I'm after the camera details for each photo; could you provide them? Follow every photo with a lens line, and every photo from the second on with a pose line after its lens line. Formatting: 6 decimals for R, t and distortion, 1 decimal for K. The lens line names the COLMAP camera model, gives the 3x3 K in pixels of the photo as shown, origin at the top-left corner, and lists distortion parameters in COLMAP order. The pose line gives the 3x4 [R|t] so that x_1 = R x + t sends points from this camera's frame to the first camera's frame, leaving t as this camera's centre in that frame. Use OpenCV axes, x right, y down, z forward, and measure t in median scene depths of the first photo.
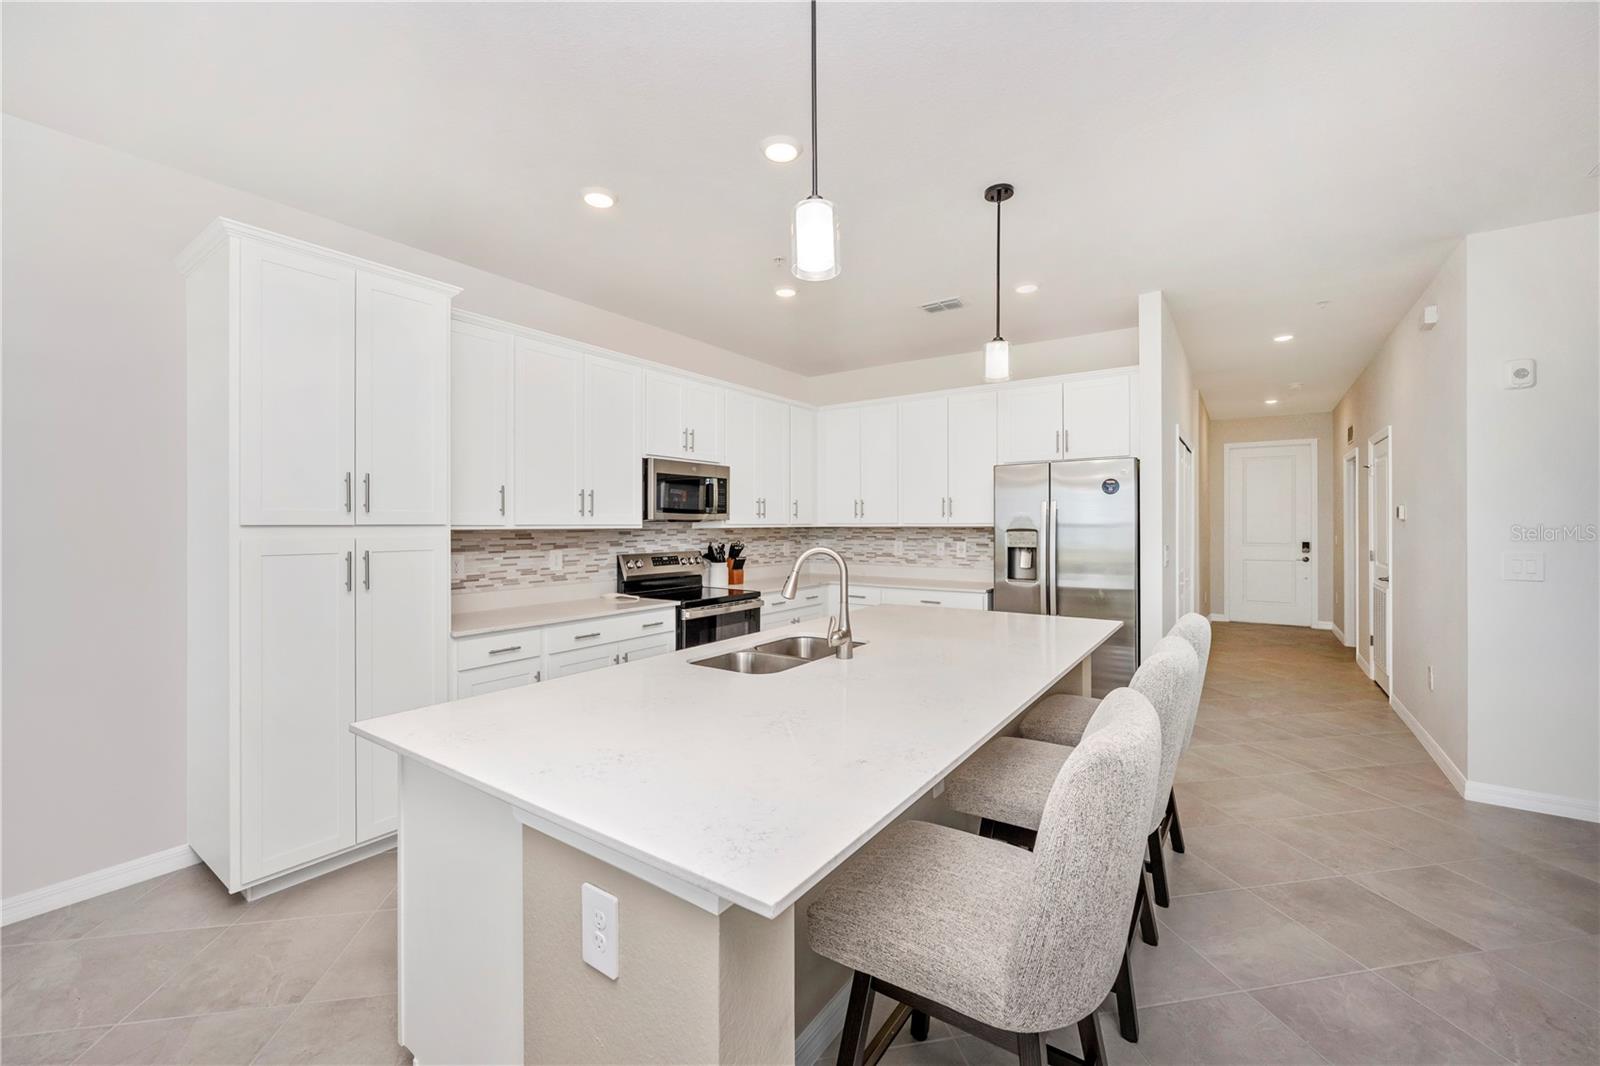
lens RADIAL K [[640.8, 0, 797.4], [0, 640.8, 523.4], [0, 0, 1]] dist [-0.003408, -0.000157]
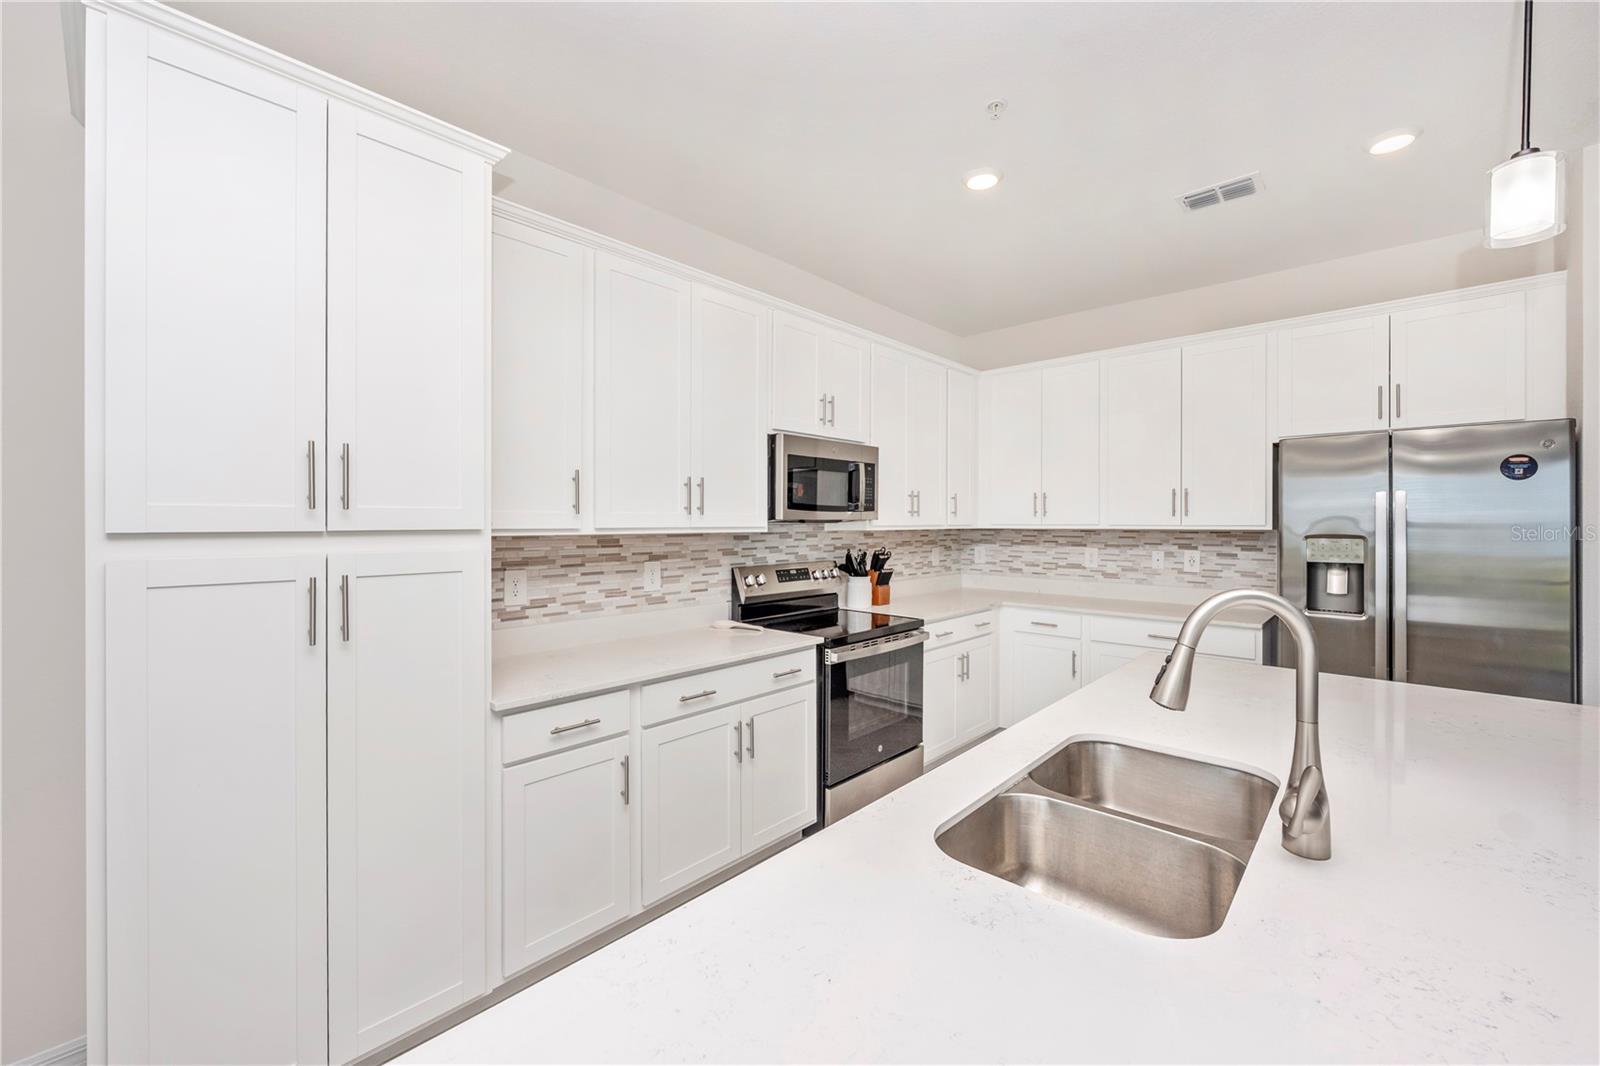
lens RADIAL K [[643.6, 0, 796.9], [0, 643.6, 522.0], [0, 0, 1]] dist [0.001591, 0.000053]
pose [[0.990959, 0.002334, -0.134142, -0.105579], [-0.002055, 0.999995, 0.002222, -0.004737], [0.134147, -0.001926, 0.990960, 0.271280]]
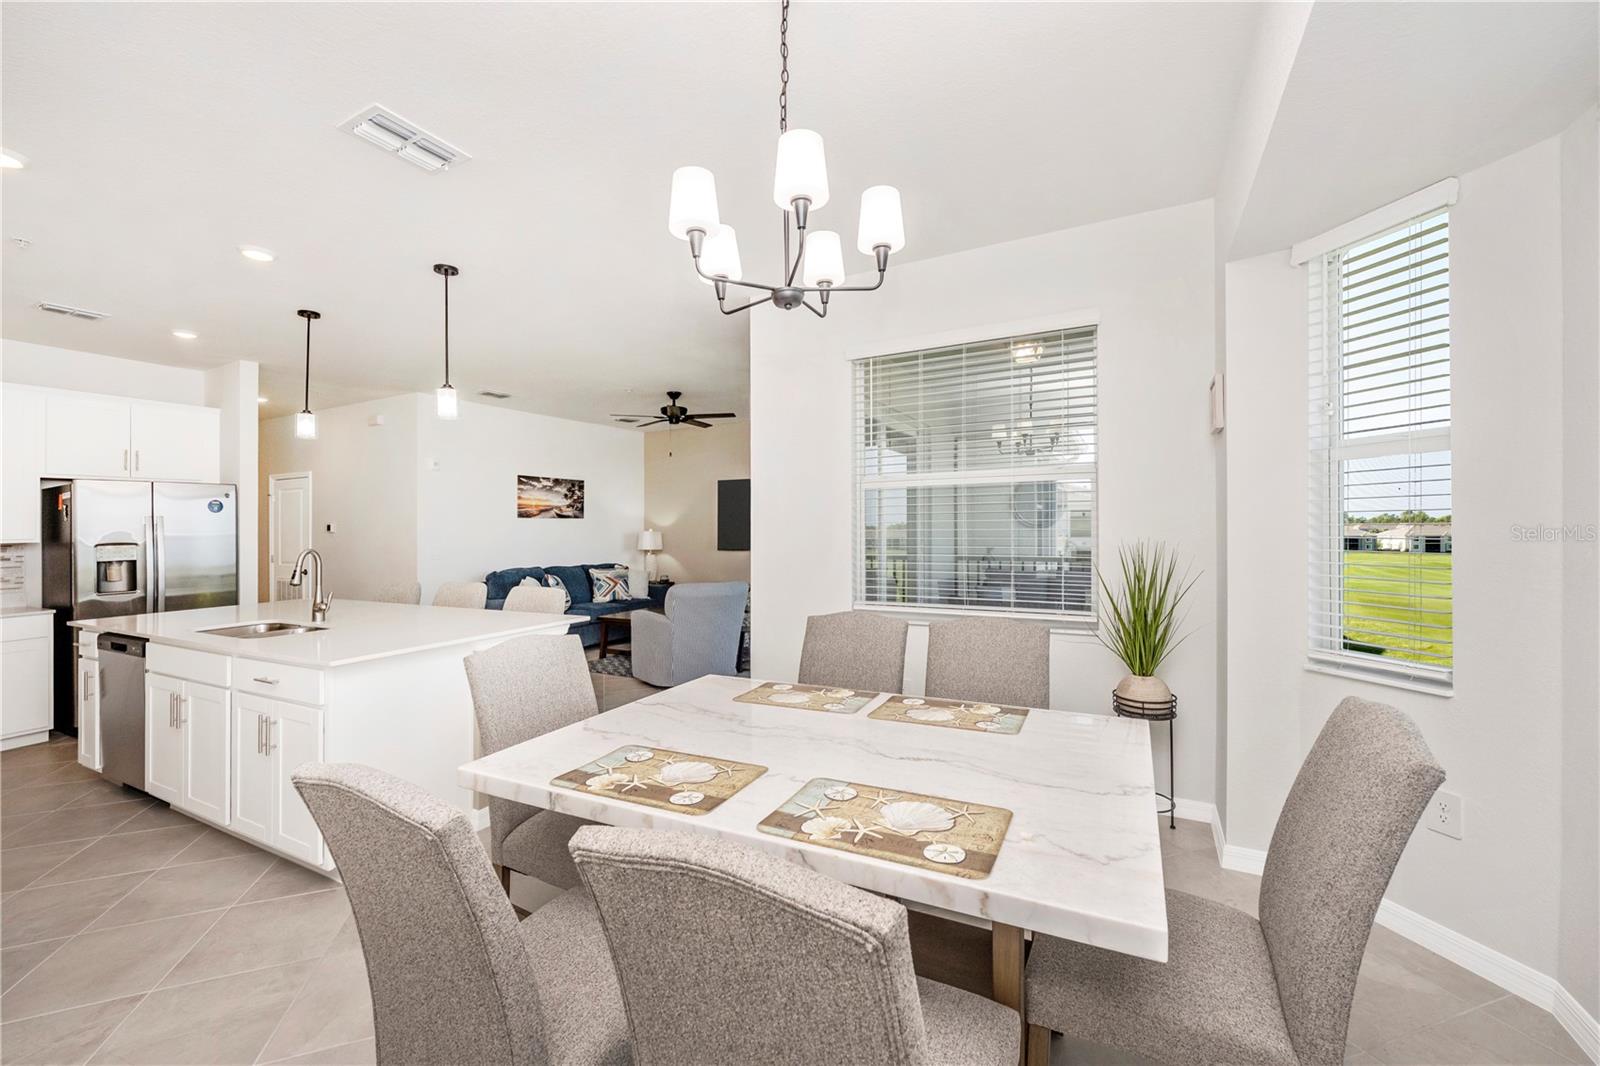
lens RADIAL K [[616.6, 0, 800.0], [0, 616.6, 512.4], [0, 0, 1]] dist [-0.001050, -0.000099]
pose [[-0.140833, 0.022570, 0.989776, -0.778655], [0.009297, 0.999726, -0.021474, -0.008314], [-0.989990, 0.006178, -0.141004, 0.044972]]
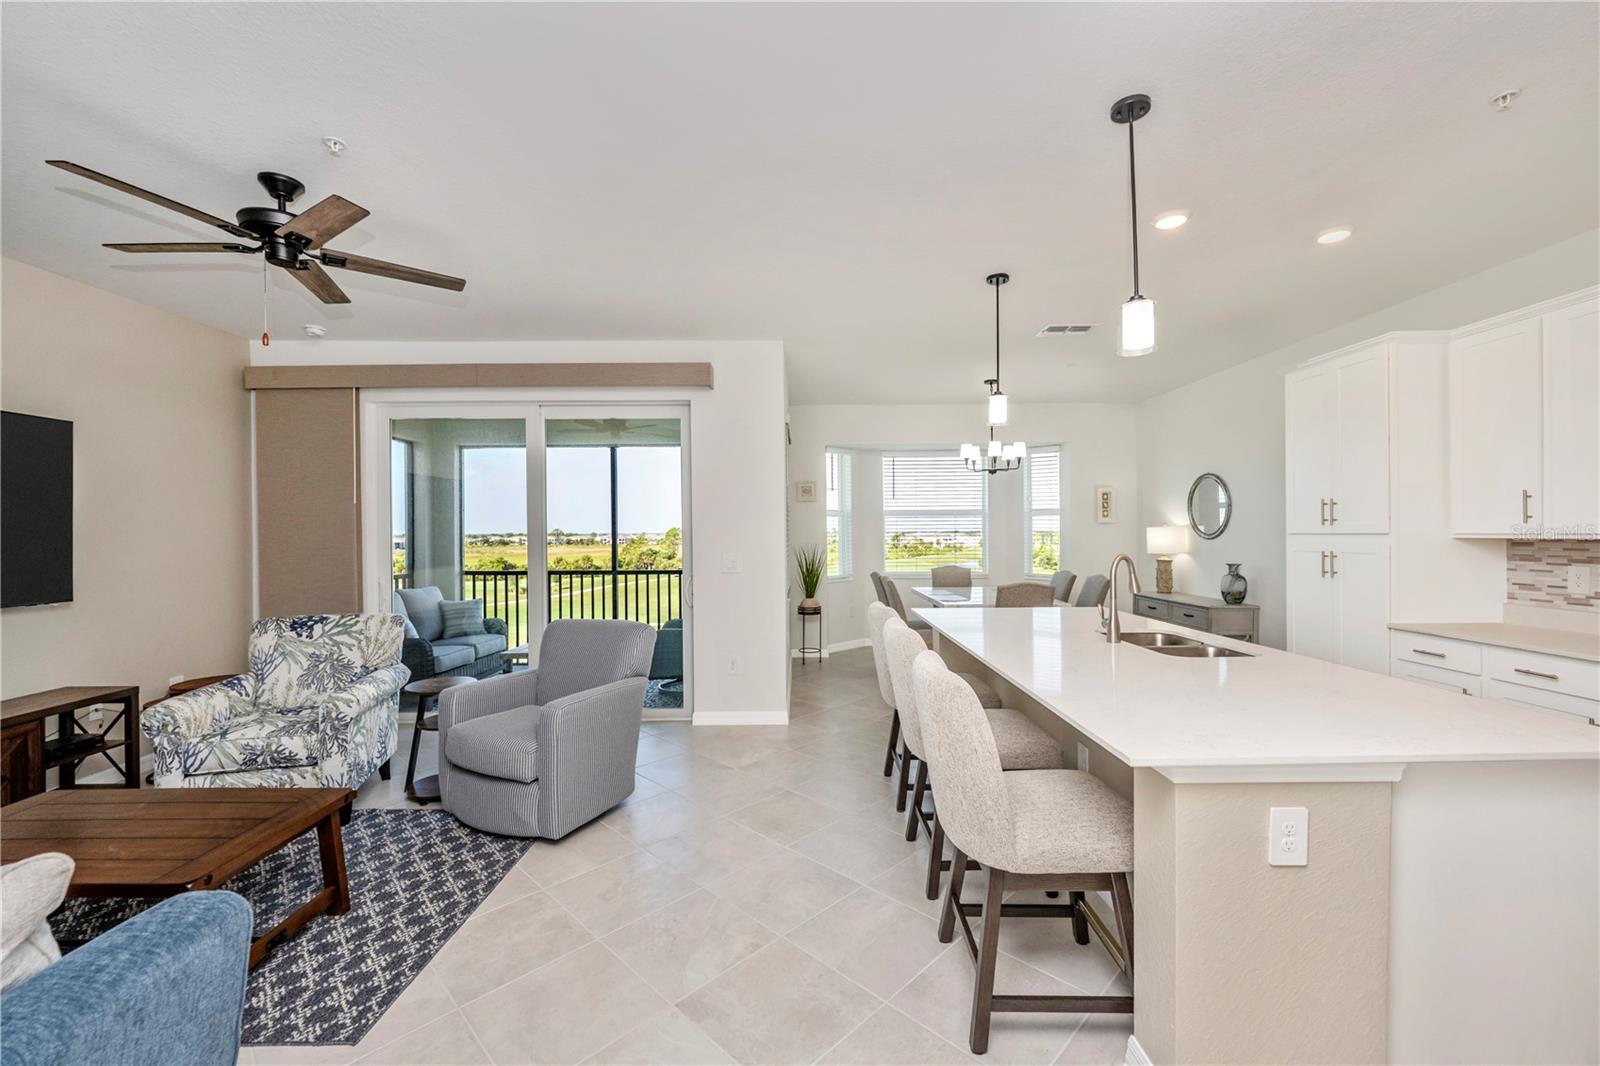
lens RADIAL K [[636.9, 0, 799.1], [0, 636.9, 537.9], [0, 0, 1]] dist [-0.008997, 0.000618]
pose [[-0.820469, 0.013458, -0.571533, 0.669101], [0.010526, 0.999909, 0.008435, -0.007249], [0.571595, 0.000905, -0.820536, 0.862301]]
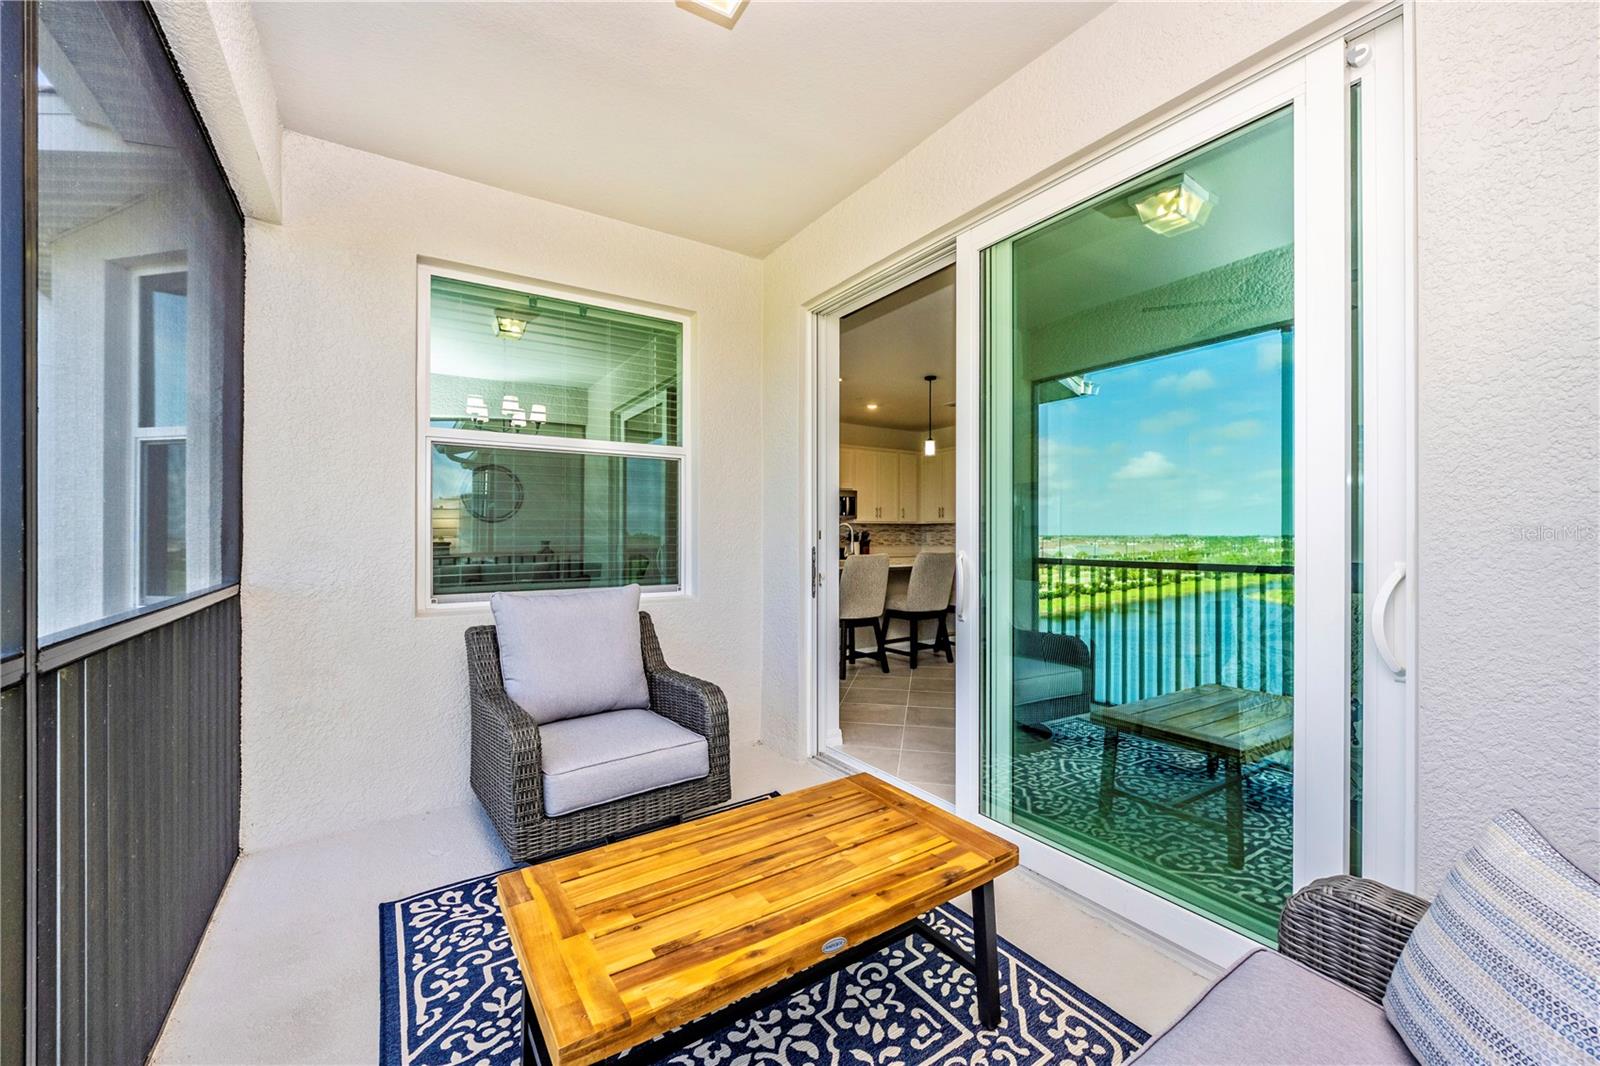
lens RADIAL K [[631.7, 0, 796.7], [0, 631.7, 534.0], [0, 0, 1]] dist [-0.001005, 0.000052]
pose [[0.930021, -0.005100, -0.367470, 0.444376], [0.005690, 0.999984, 0.000520, 0.040059], [0.367461, -0.002575, 0.930035, -0.870011]]
